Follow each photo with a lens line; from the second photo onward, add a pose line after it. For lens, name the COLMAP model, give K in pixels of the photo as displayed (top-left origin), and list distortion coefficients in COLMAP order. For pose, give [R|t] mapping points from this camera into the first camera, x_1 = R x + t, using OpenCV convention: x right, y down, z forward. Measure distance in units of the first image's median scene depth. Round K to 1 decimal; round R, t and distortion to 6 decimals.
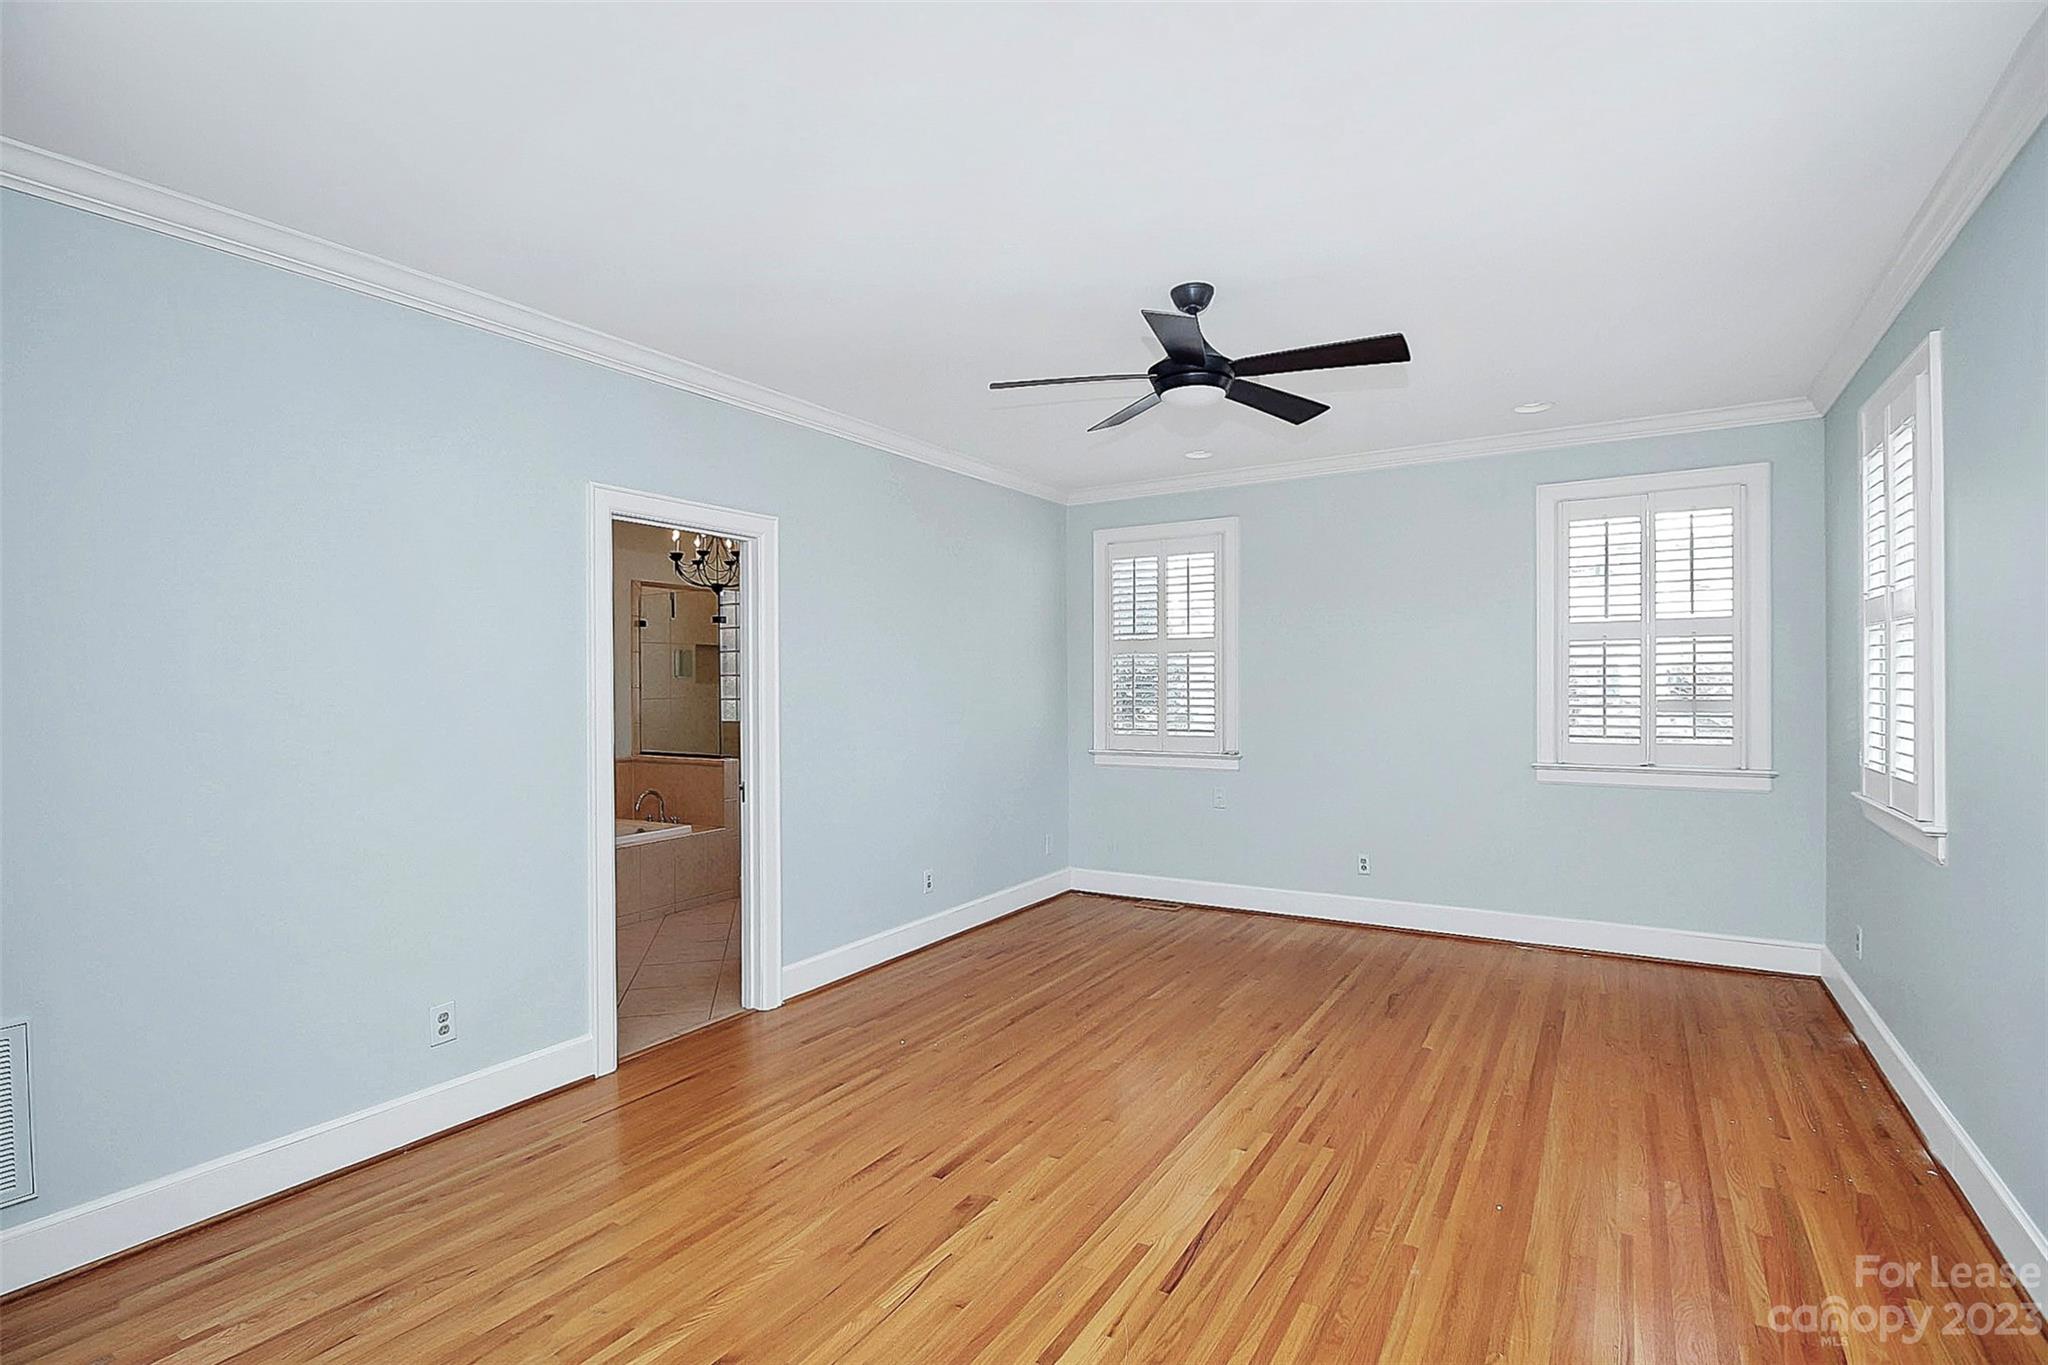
lens RADIAL K [[961.1, 0, 1027.9], [0, 961.1, 680.2], [0, 0, 1]] dist [-0.000826, -0.000225]
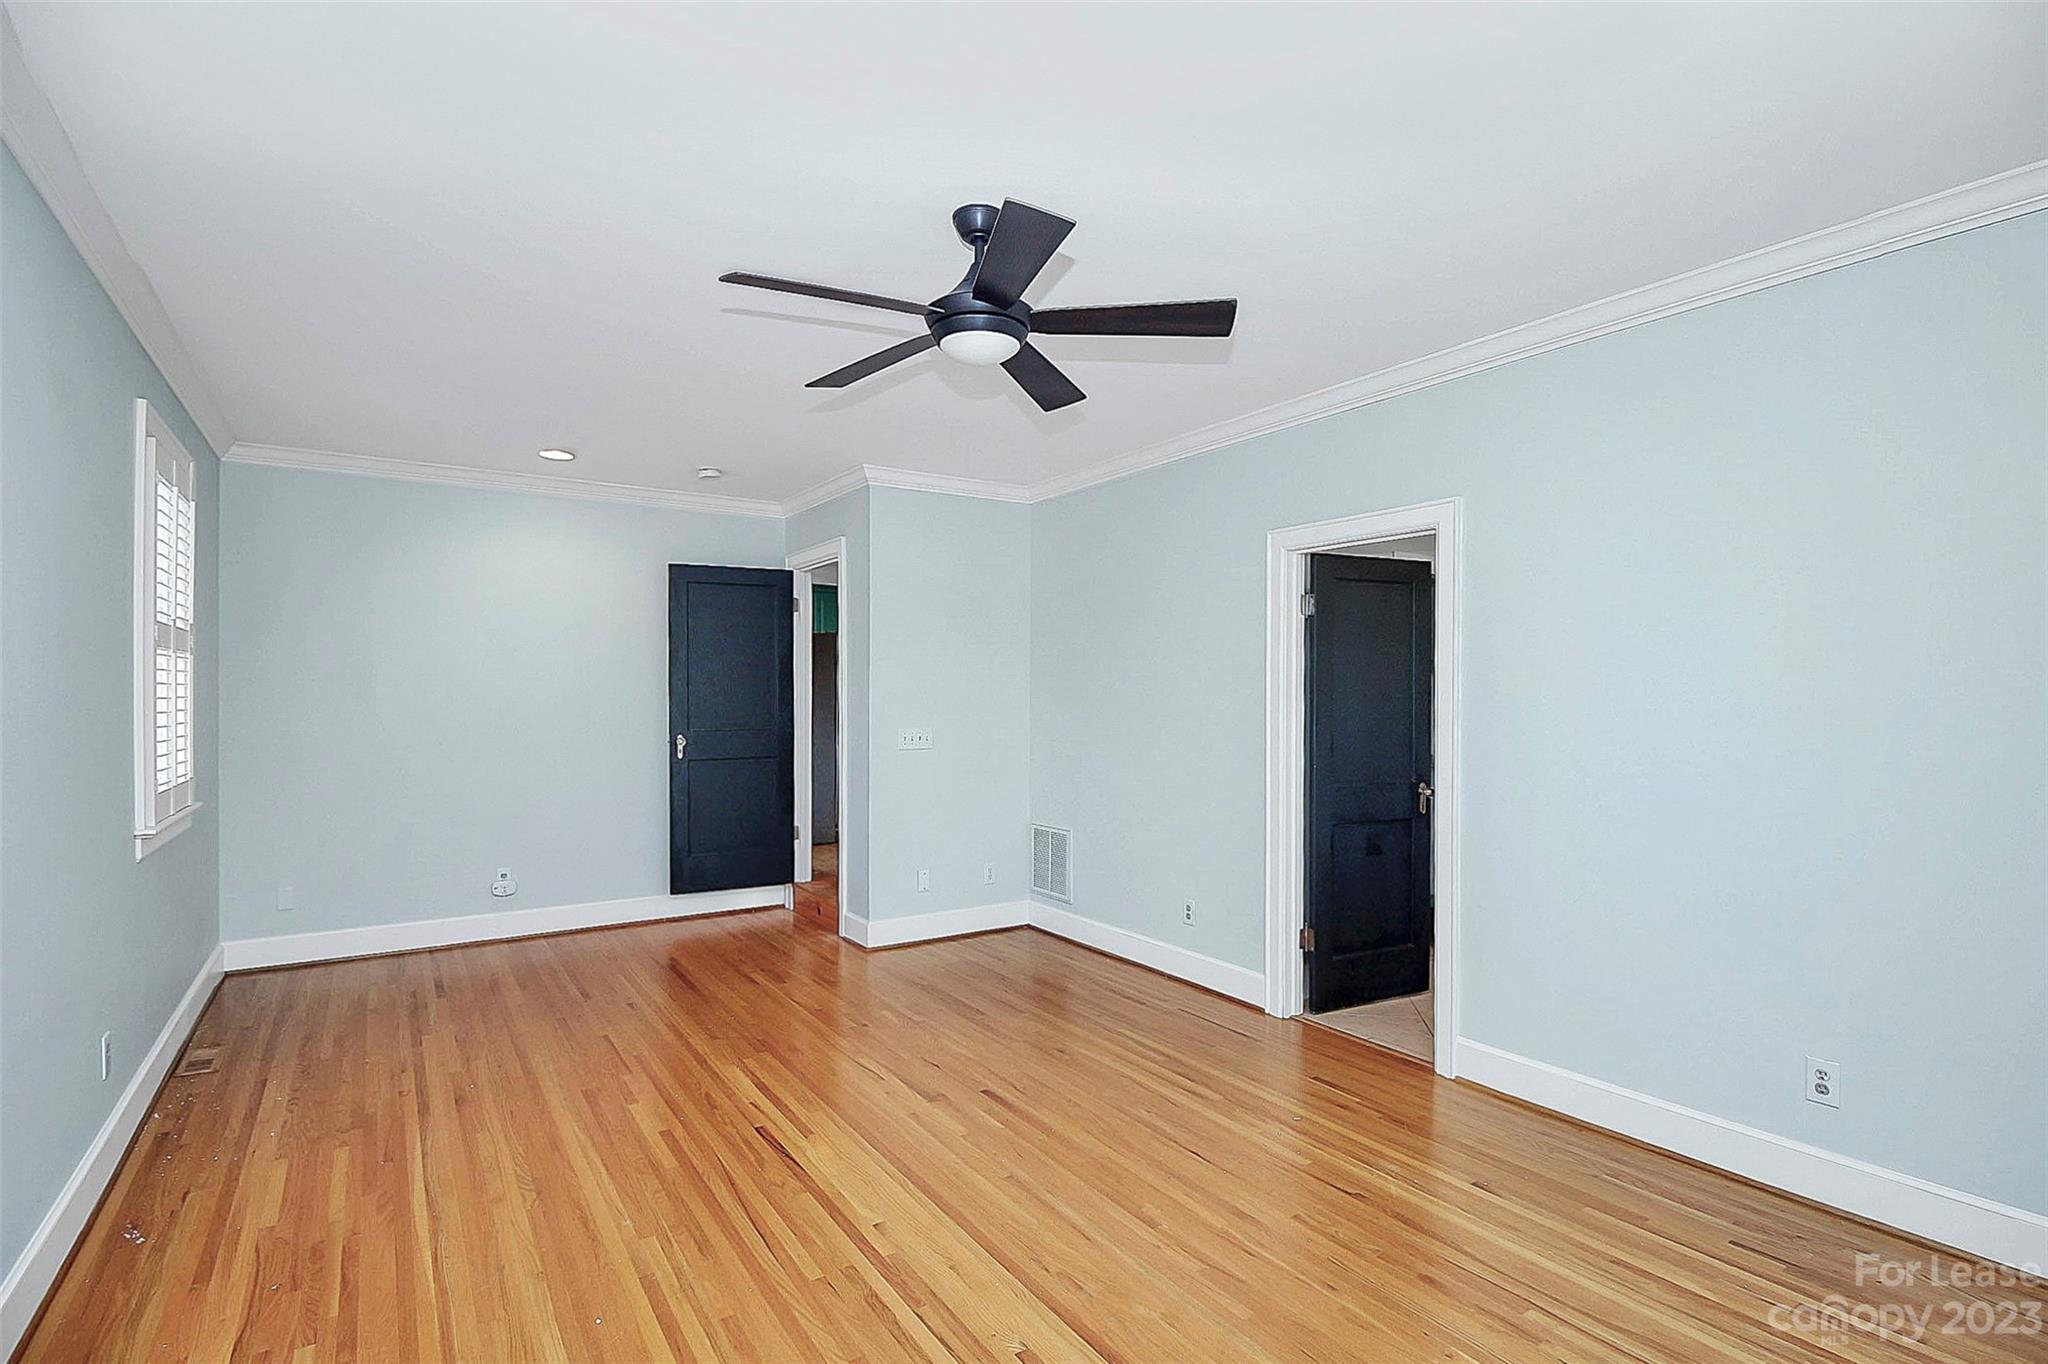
lens RADIAL K [[961.1, 0, 1027.9], [0, 961.1, 679.7], [0, 0, 1]] dist [-0.000826, -0.000225]
pose [[-0.409462, -0.005285, -0.912312, 0.941108], [0.006366, 0.999942, -0.008650, -0.006713], [0.912305, -0.009349, -0.409404, 1.437005]]
